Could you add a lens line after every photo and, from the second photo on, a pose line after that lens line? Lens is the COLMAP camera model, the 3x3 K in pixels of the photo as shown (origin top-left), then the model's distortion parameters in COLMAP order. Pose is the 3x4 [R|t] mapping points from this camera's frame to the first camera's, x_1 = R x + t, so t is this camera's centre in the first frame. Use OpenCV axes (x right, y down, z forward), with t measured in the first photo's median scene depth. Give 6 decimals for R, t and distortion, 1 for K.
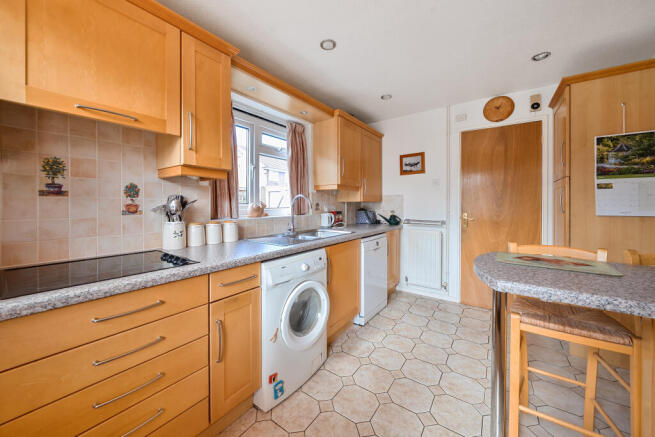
lens RADIAL K [[239.6, 0, 323.1], [0, 239.6, 204.8], [0, 0, 1]] dist [-0.002171, -0.000231]
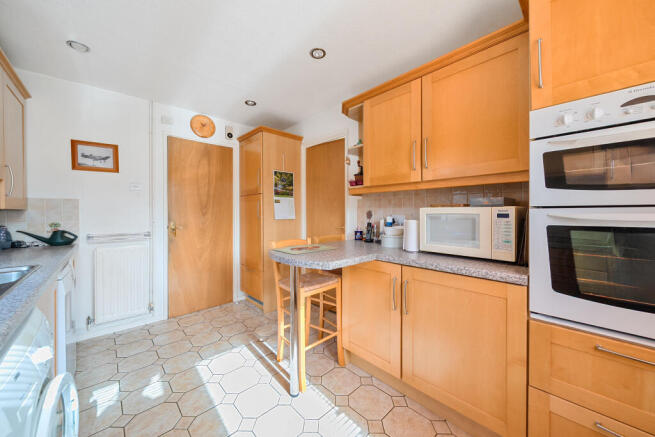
lens RADIAL K [[239.6, 0, 325.5], [0, 239.6, 213.7], [0, 0, 1]] dist [-0.002171, -0.000231]
pose [[0.197566, -0.009085, 0.980247, -0.236494], [0.006748, 0.999946, 0.007908, -0.003043], [-0.980266, 0.005053, 0.197617, 0.226418]]
